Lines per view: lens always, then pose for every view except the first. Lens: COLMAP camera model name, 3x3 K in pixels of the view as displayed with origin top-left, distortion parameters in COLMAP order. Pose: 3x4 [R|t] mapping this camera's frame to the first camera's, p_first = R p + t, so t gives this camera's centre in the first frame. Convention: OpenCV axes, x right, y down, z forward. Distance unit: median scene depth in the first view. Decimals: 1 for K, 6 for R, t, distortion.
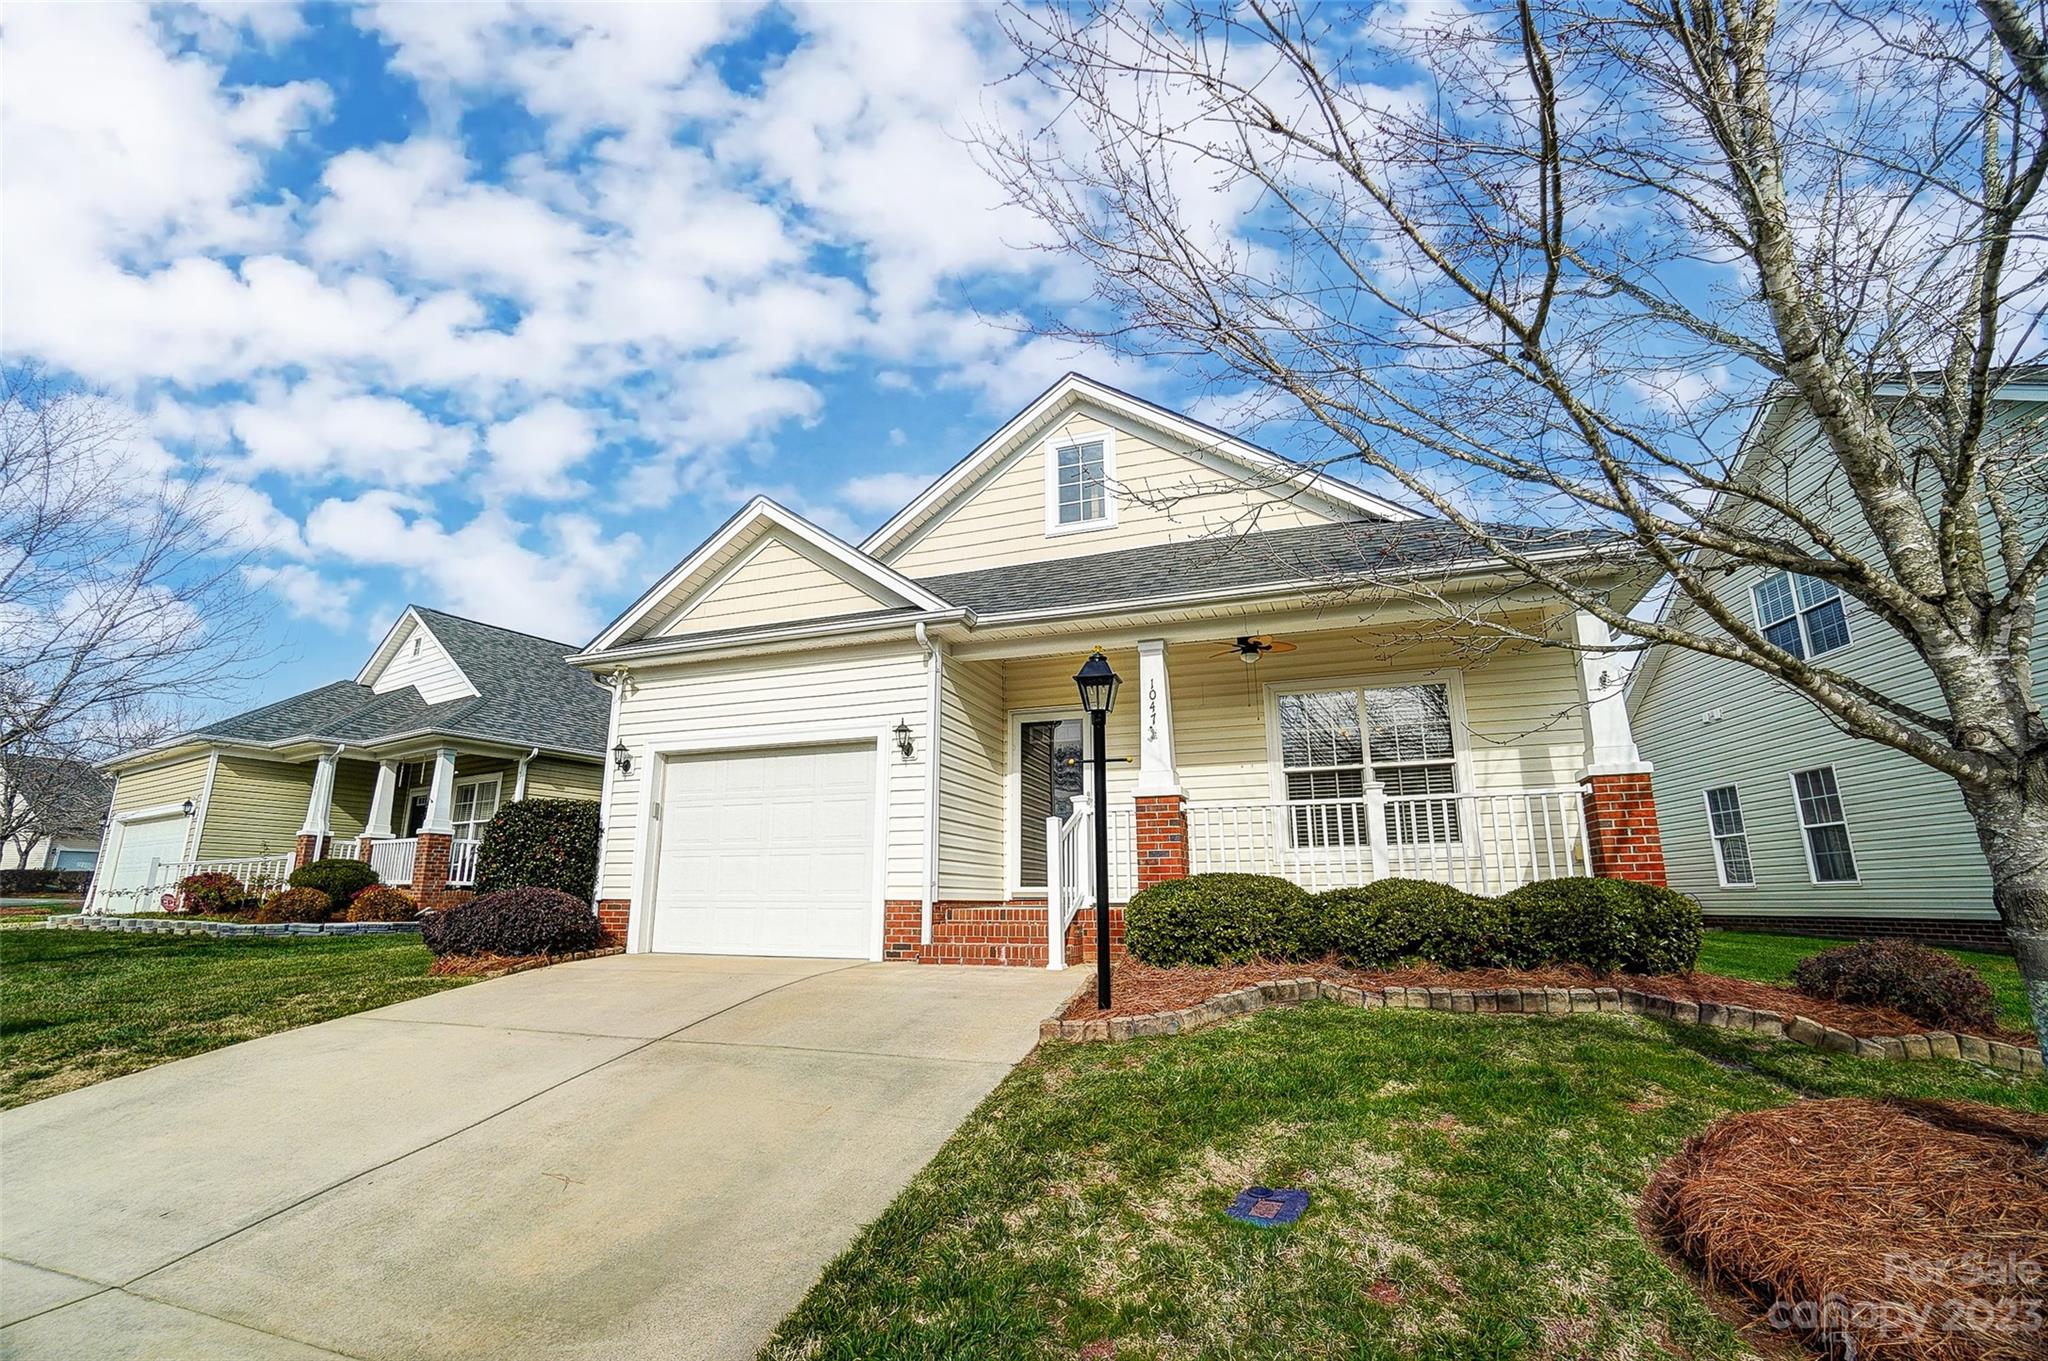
lens RADIAL K [[909.0, 0, 1023.0], [0, 909.0, 698.2], [0, 0, 1]] dist [-0.036918, 0.003676]
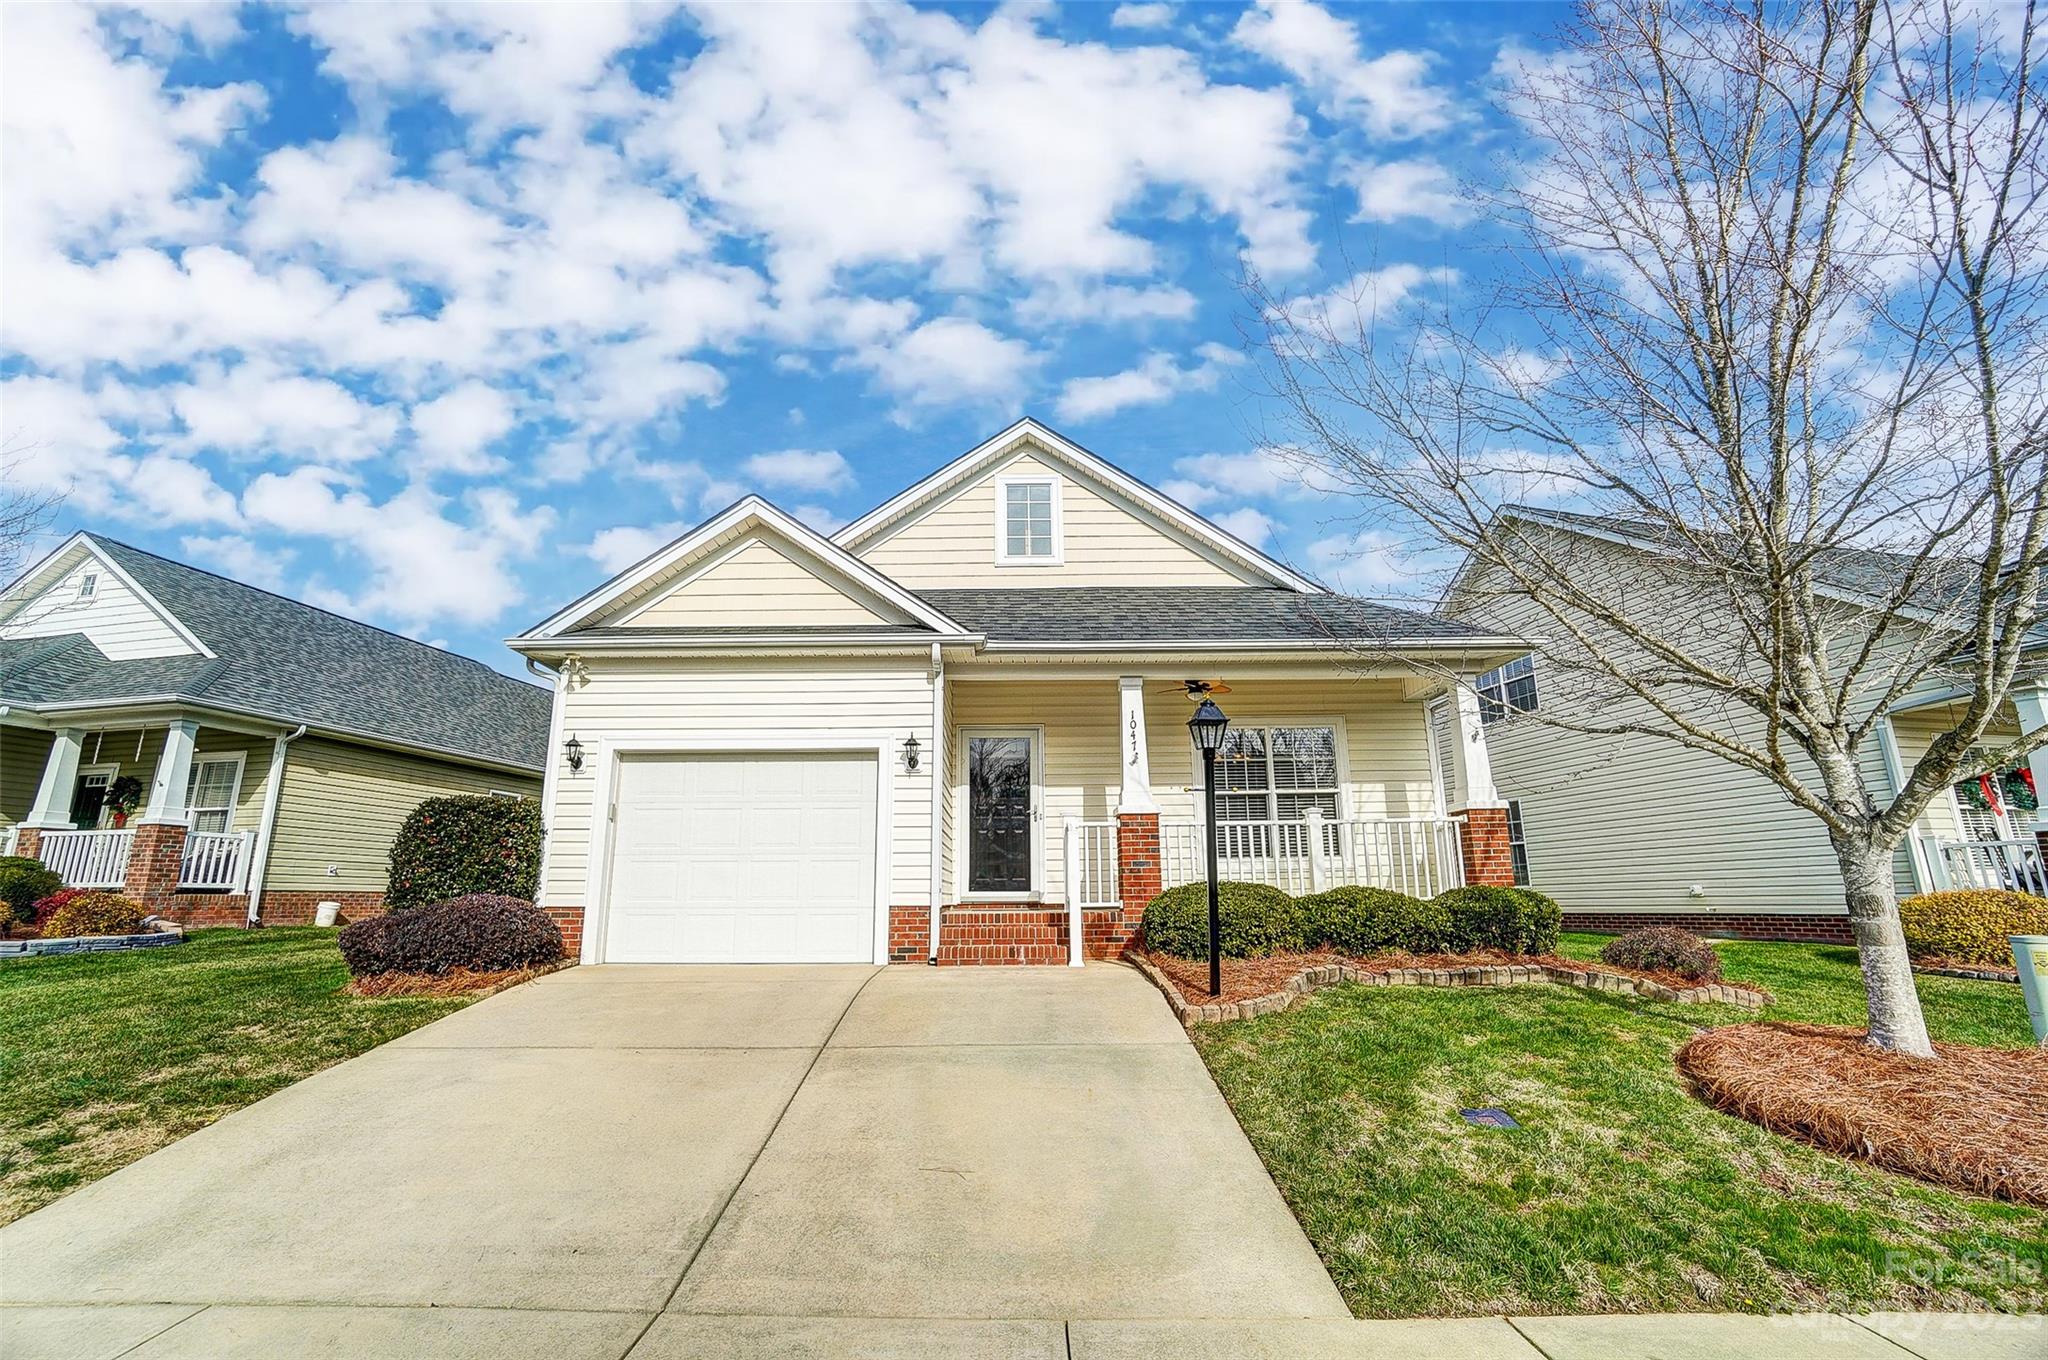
lens RADIAL K [[909.0, 0, 1022.7], [0, 909.0, 701.1], [0, 0, 1]] dist [-0.036918, 0.003676]
pose [[0.936744, 0.068068, 0.343332, -0.358388], [-0.069307, 0.997558, -0.008676, -0.012946], [-0.343085, -0.015668, 0.939174, -0.026470]]
